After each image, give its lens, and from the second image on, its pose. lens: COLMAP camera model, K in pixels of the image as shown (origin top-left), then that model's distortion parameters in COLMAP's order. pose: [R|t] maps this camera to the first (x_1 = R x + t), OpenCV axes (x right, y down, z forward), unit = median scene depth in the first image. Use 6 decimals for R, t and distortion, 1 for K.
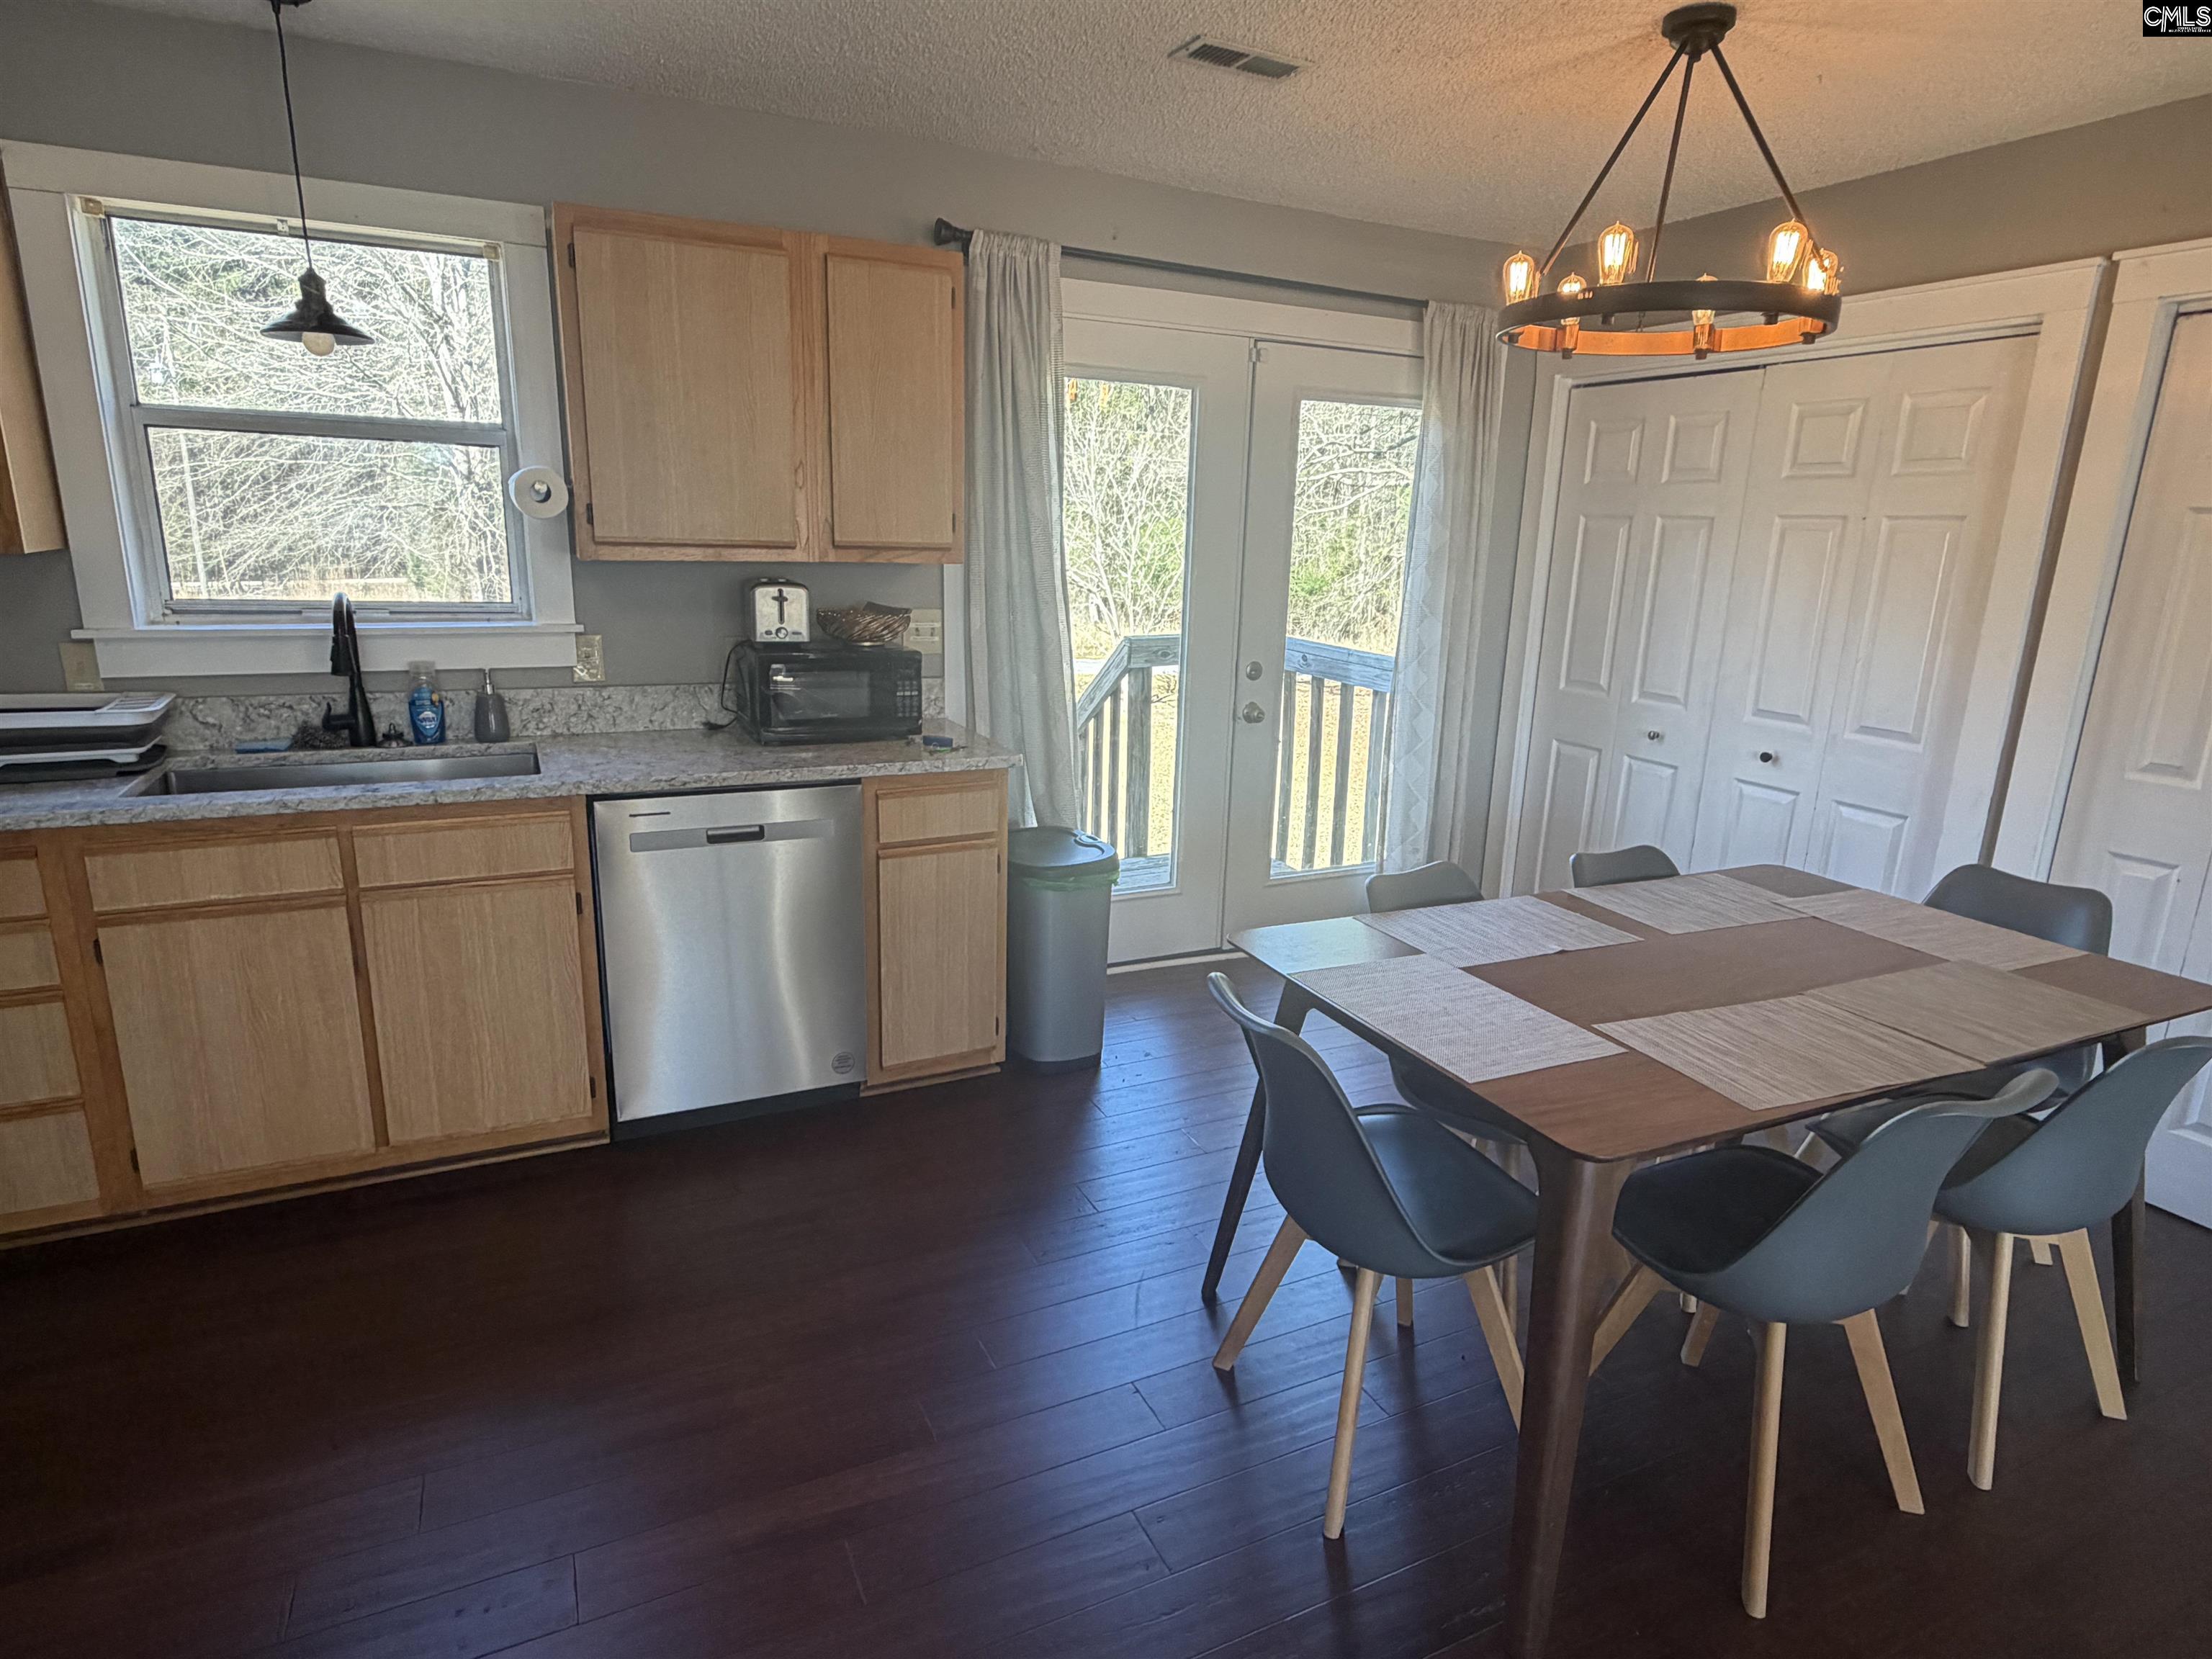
lens RADIAL K [[1220.6, 0, 1108.7], [0, 1220.6, 834.0], [0, 0, 1]] dist [-0.004226, 0.001795]
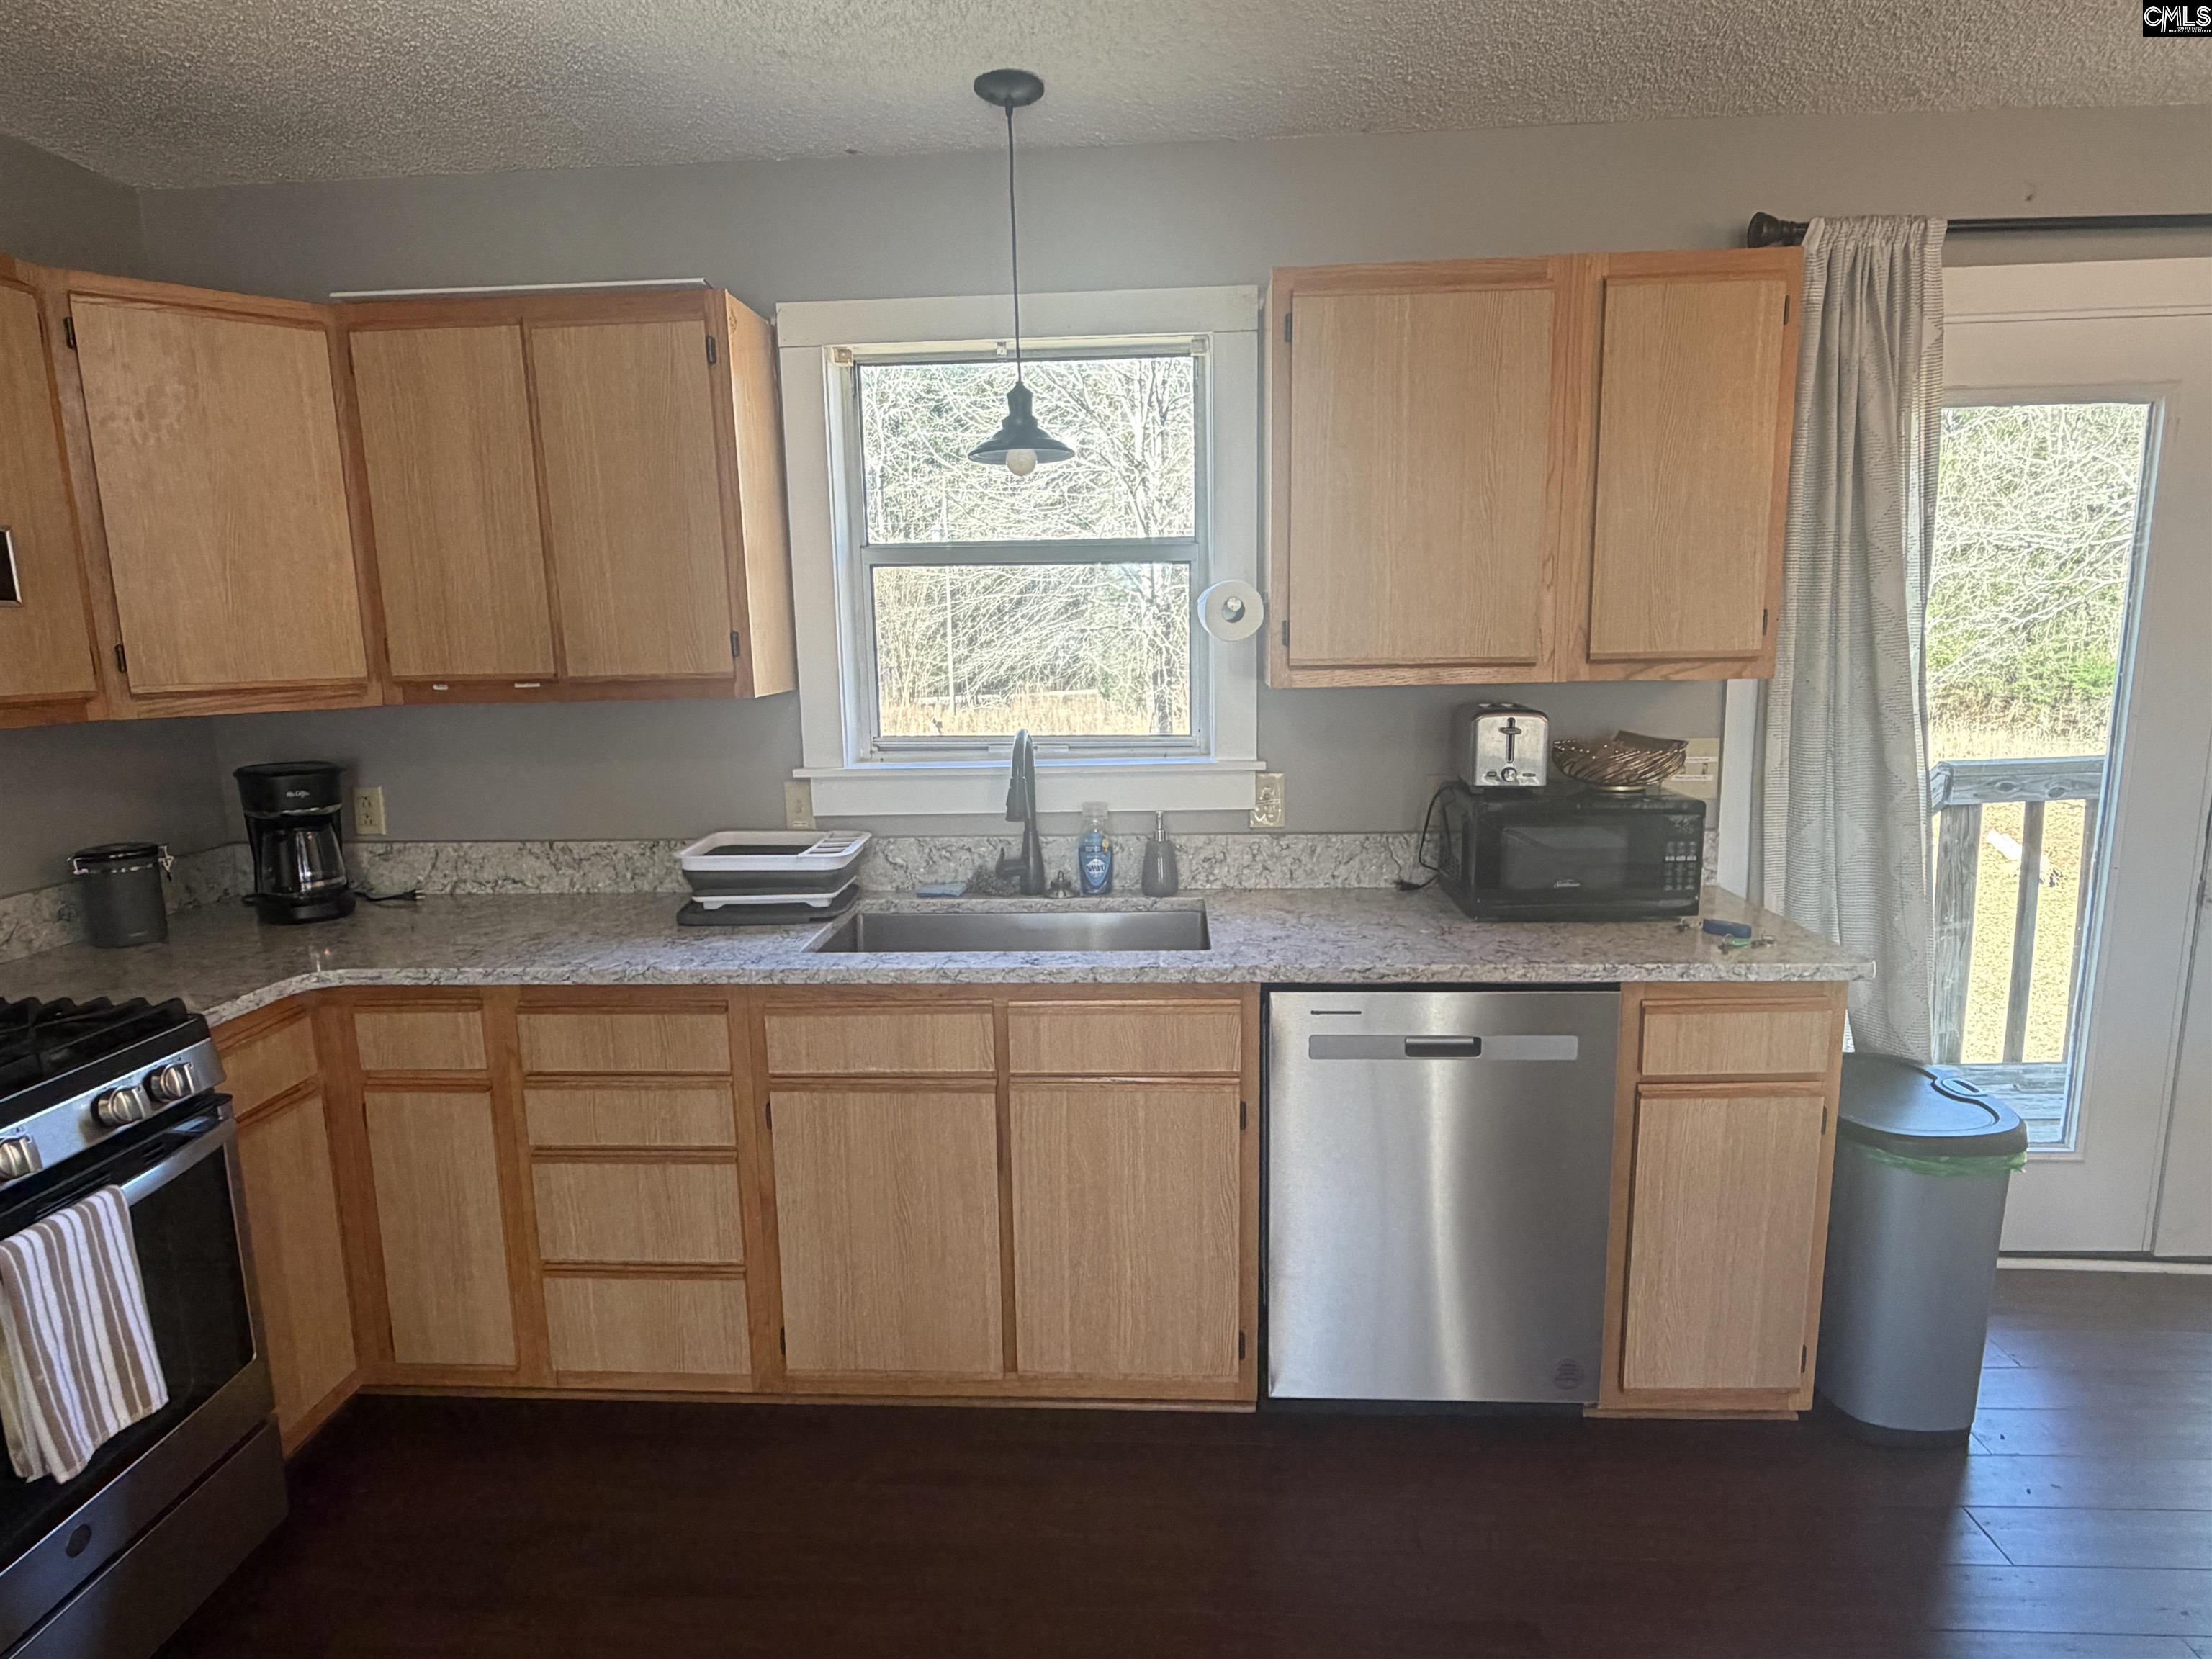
lens RADIAL K [[1220.6, 0, 1099.9], [0, 1220.6, 830.9], [0, 0, 1]] dist [-0.004226, 0.001795]
pose [[0.871807, 0.034883, -0.488606, -0.121212], [-0.075895, 0.995035, -0.064378, -0.063536], [0.483935, 0.093208, 0.870126, 0.222838]]
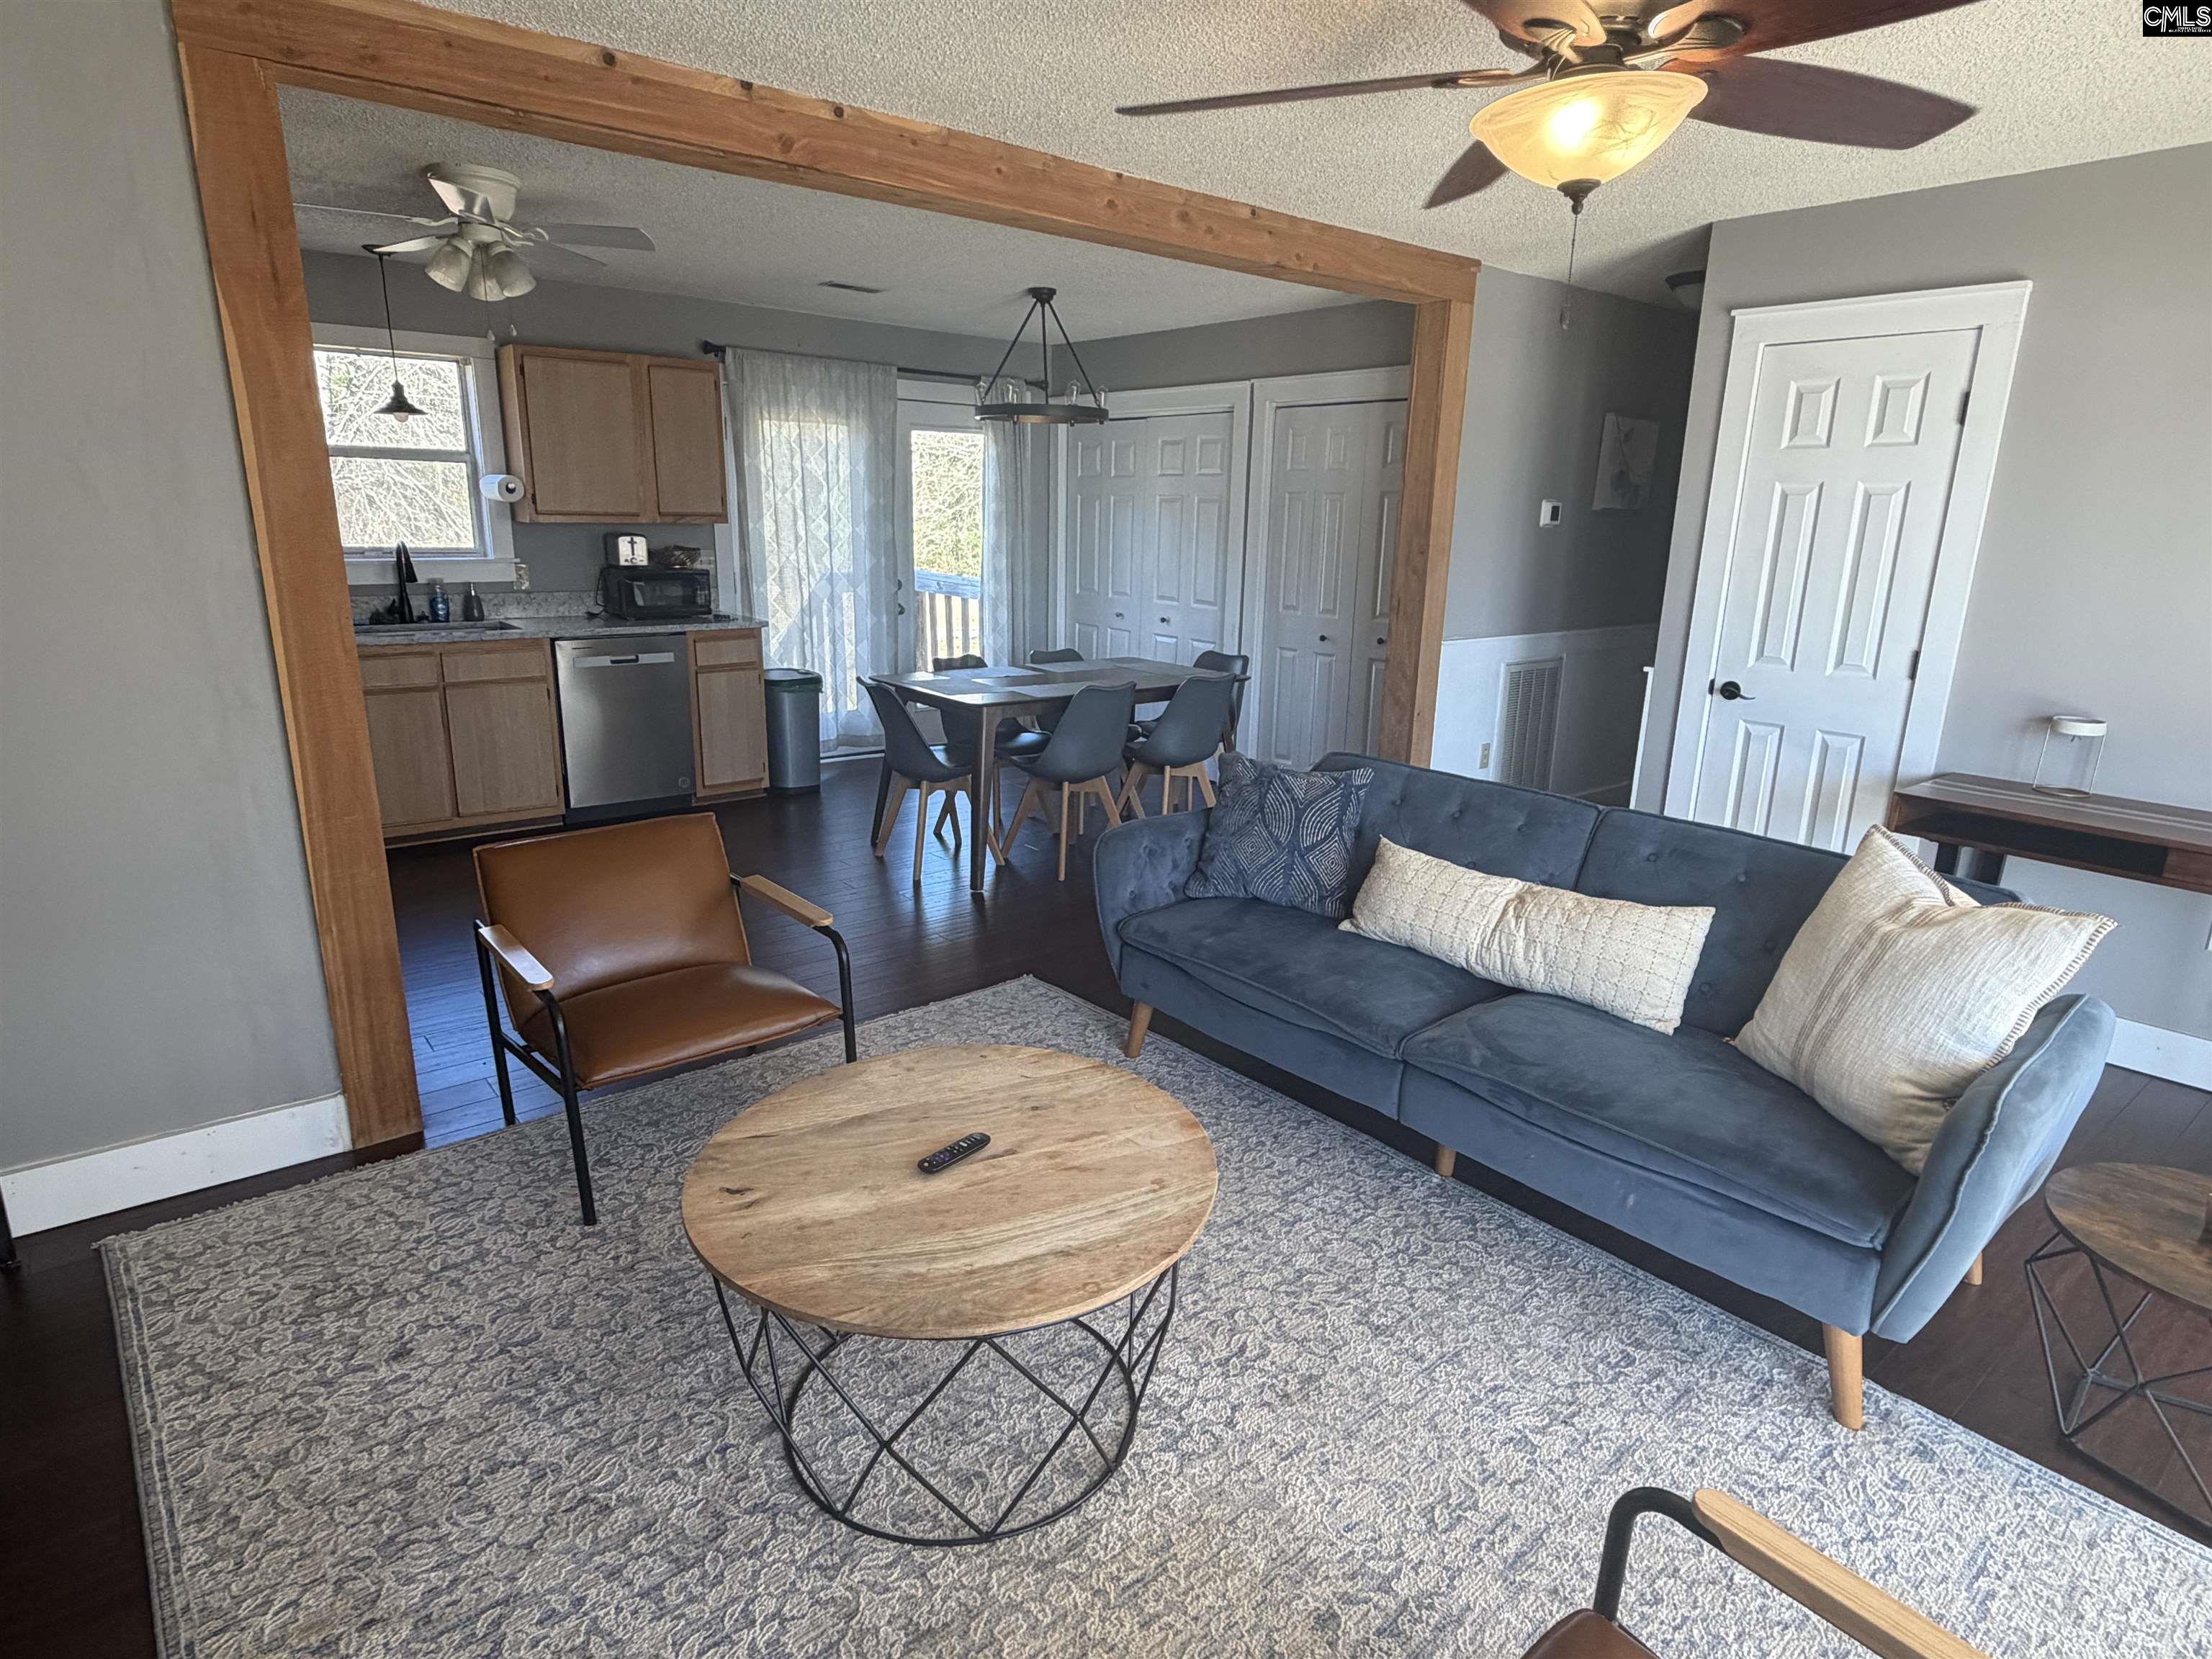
lens RADIAL K [[1220.6, 0, 1112.1], [0, 1220.6, 833.2], [0, 0, 1]] dist [-0.004226, 0.001795]
pose [[0.972225, -0.068141, 0.223907, 0.003639], [0.063166, 0.997572, 0.029315, 0.260996], [-0.225361, -0.014358, 0.974169, -1.070476]]
